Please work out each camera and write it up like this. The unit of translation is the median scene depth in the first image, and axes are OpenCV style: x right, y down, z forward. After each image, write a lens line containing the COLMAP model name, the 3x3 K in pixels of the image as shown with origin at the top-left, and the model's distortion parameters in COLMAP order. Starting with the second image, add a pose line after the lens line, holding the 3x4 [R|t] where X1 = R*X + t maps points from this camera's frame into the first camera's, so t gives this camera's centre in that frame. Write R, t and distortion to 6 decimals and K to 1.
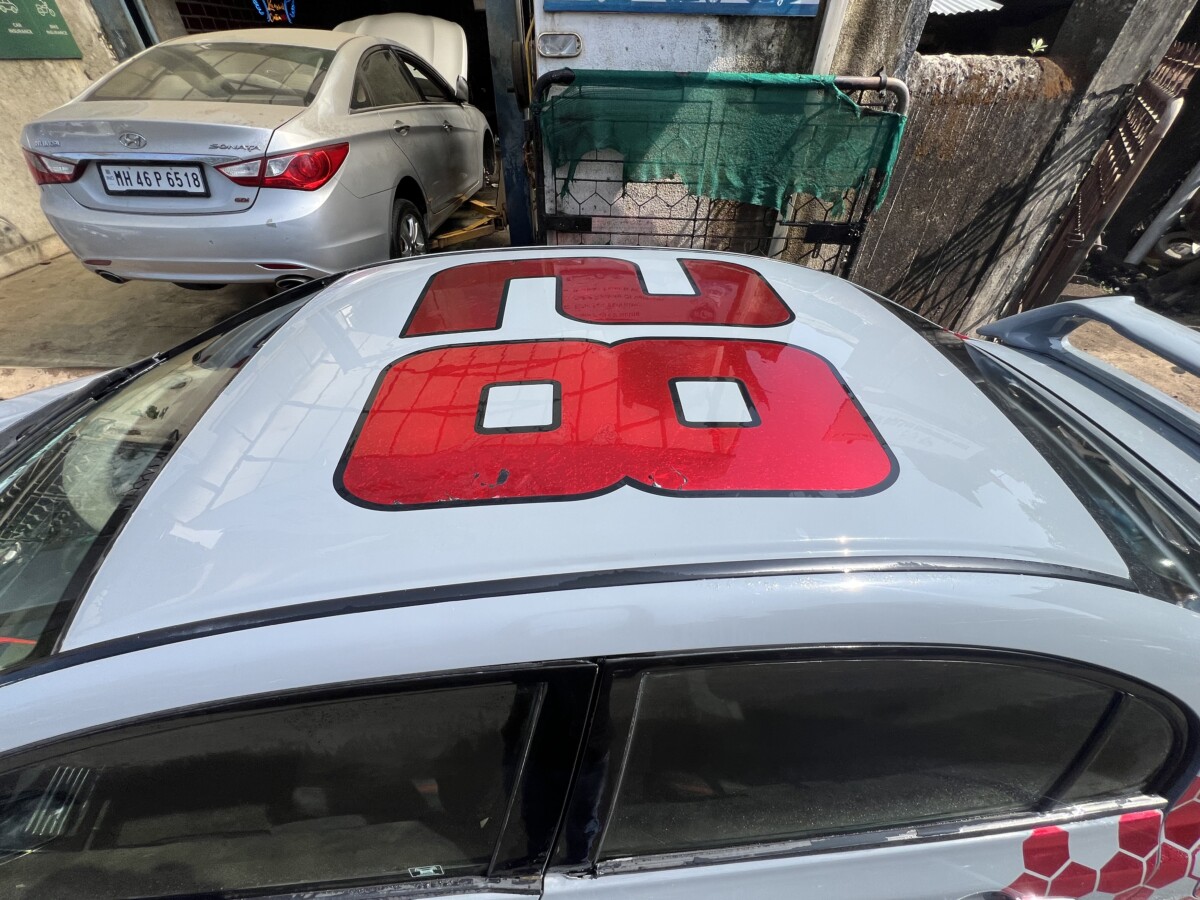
lens RADIAL K [[473.0, 0, 596.7], [0, 473.0, 449.6], [0, 0, 1]] dist [-0.003496, 0.000018]
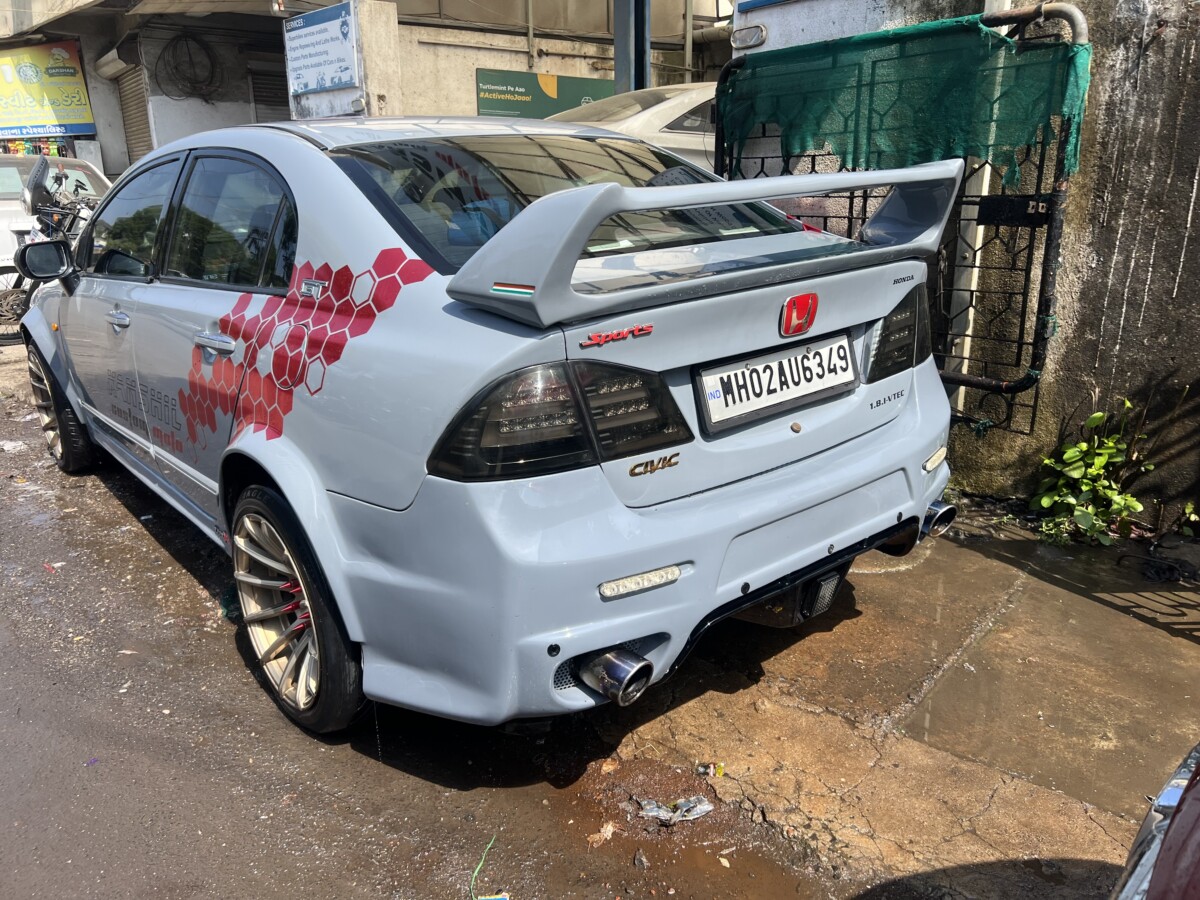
lens RADIAL K [[916.3, 0, 607.2], [0, 916.3, 475.1], [0, 0, 1]] dist [0.032525, -0.038890]
pose [[0.605533, 0.213429, -0.766666, 1.397746], [-0.504453, 0.848039, -0.162348, 0.404740], [0.615513, 0.485054, 0.621181, 0.030594]]
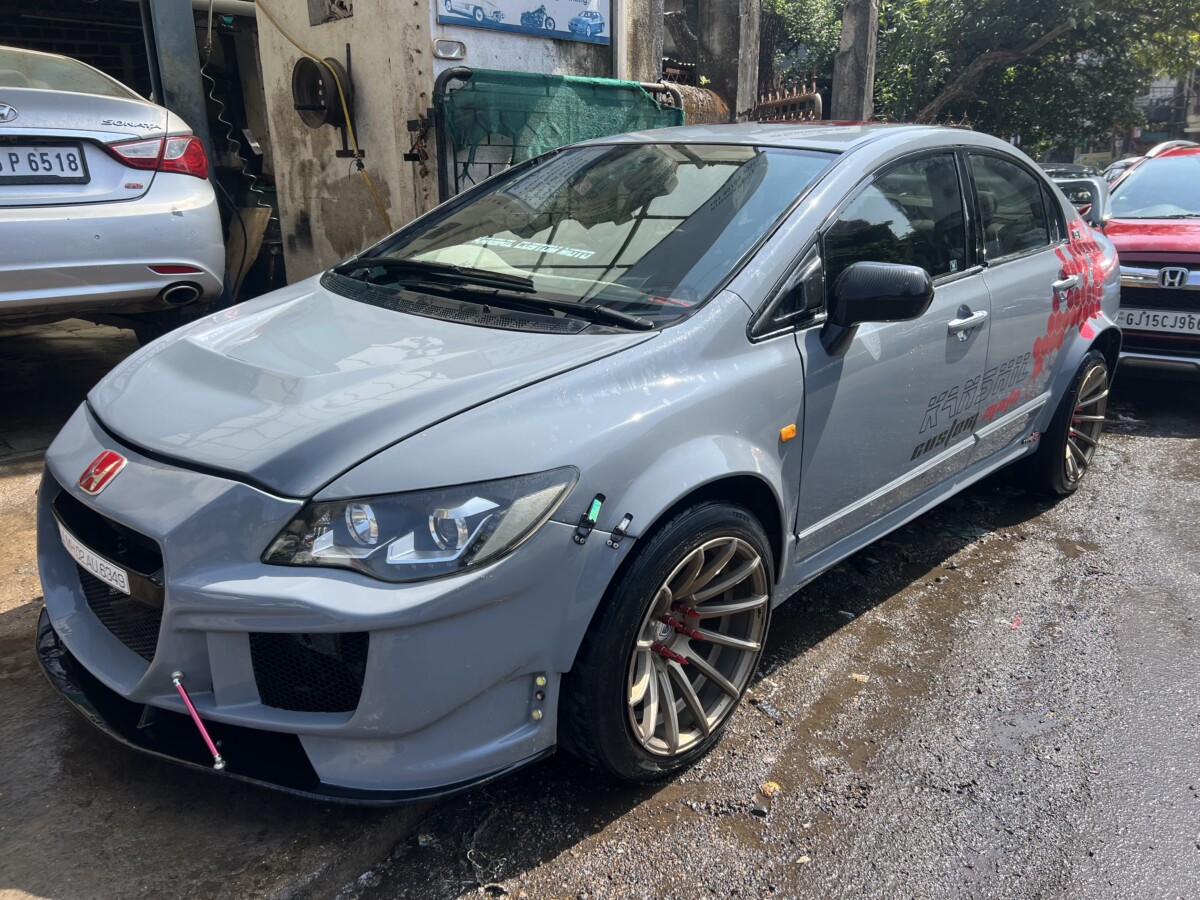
lens RADIAL K [[916.3, 0, 598.9], [0, 916.3, 450.3], [0, 0, 1]] dist [0.032525, -0.038890]
pose [[0.720806, -0.221236, 0.656881, -1.349886], [0.472625, 0.850093, -0.232309, 0.545412], [-0.507015, 0.477909, 0.717314, -0.235267]]
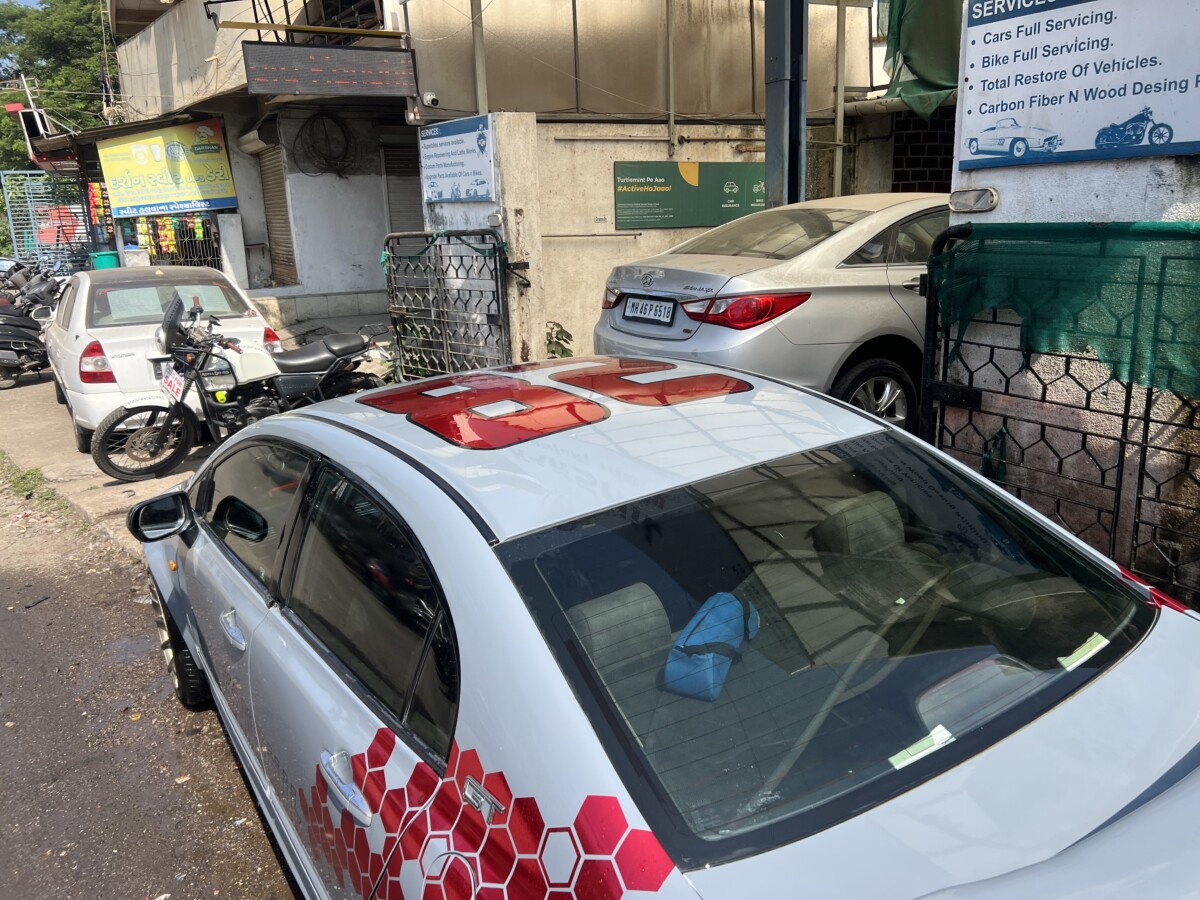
lens RADIAL K [[916.3, 0, 602.0], [0, 916.3, 453.6], [0, 0, 1]] dist [0.032525, -0.038890]
pose [[0.502358, 0.185786, -0.844464, 1.006095], [-0.527547, 0.839659, -0.129100, 0.075683], [0.685077, 0.510349, 0.519821, -0.070043]]
